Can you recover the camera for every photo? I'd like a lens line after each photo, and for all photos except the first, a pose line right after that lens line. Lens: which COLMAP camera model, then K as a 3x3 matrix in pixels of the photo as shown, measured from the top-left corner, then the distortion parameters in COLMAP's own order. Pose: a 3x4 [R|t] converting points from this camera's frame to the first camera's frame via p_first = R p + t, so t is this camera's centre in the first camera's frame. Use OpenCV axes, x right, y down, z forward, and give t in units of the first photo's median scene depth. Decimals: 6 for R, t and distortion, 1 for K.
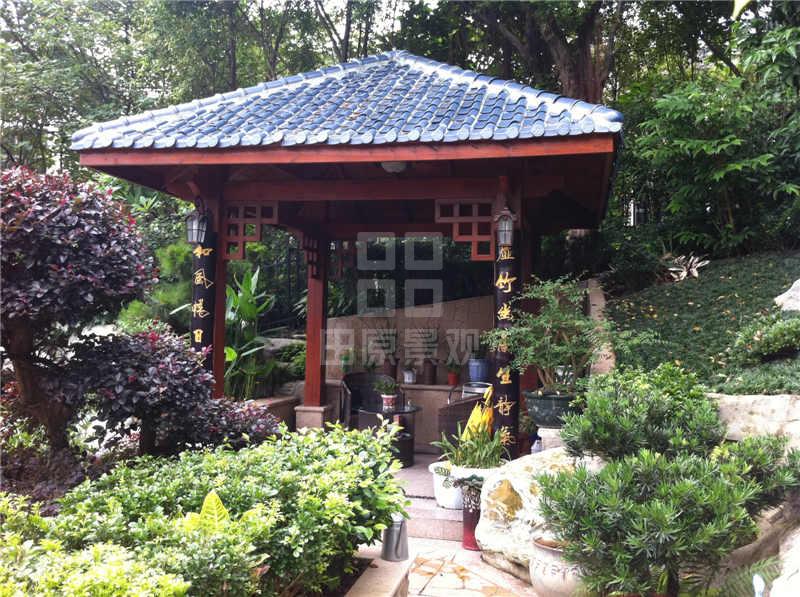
lens RADIAL K [[773.2, 0, 418.3], [0, 773.2, 298.9], [0, 0, 1]] dist [0.013984, 0.000000]
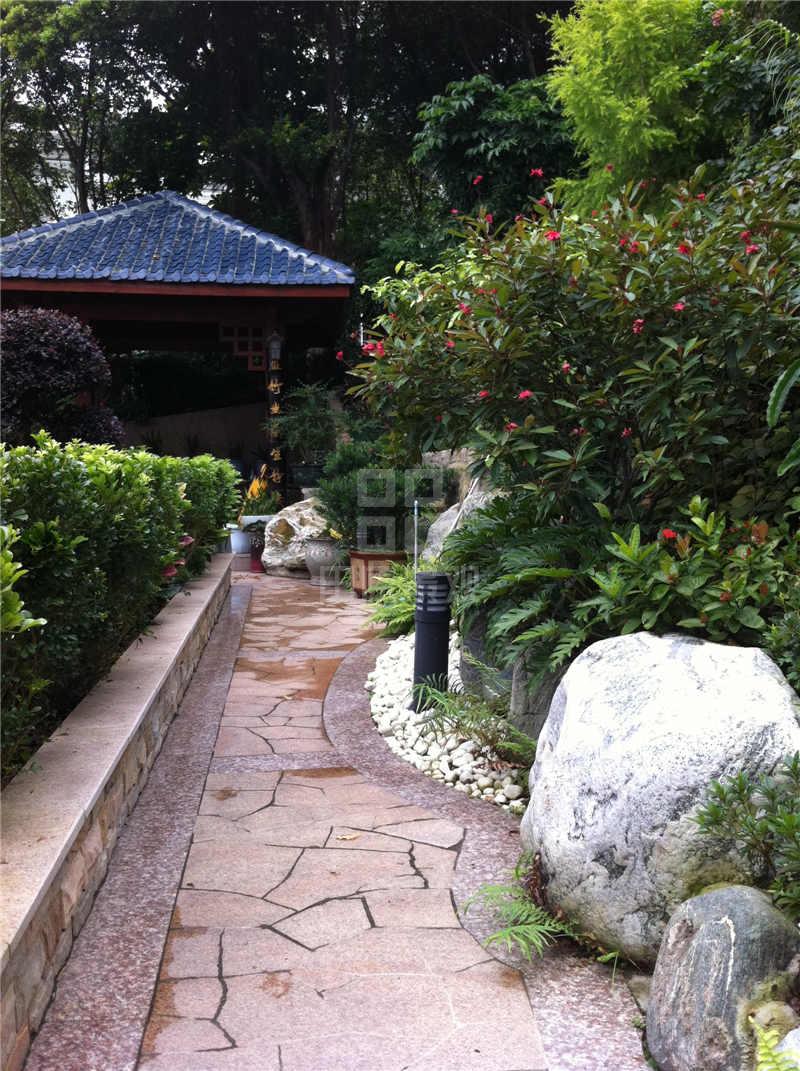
lens RADIAL K [[1035.2, 0, 407.2], [0, 1035.2, 554.9], [0, 0, 1]] dist [0.013984, 0.000000]
pose [[0.952778, -0.038216, 0.301254, -0.236978], [0.005283, 0.993986, 0.109384, 0.078416], [-0.303622, -0.102627, 0.947249, -0.875534]]
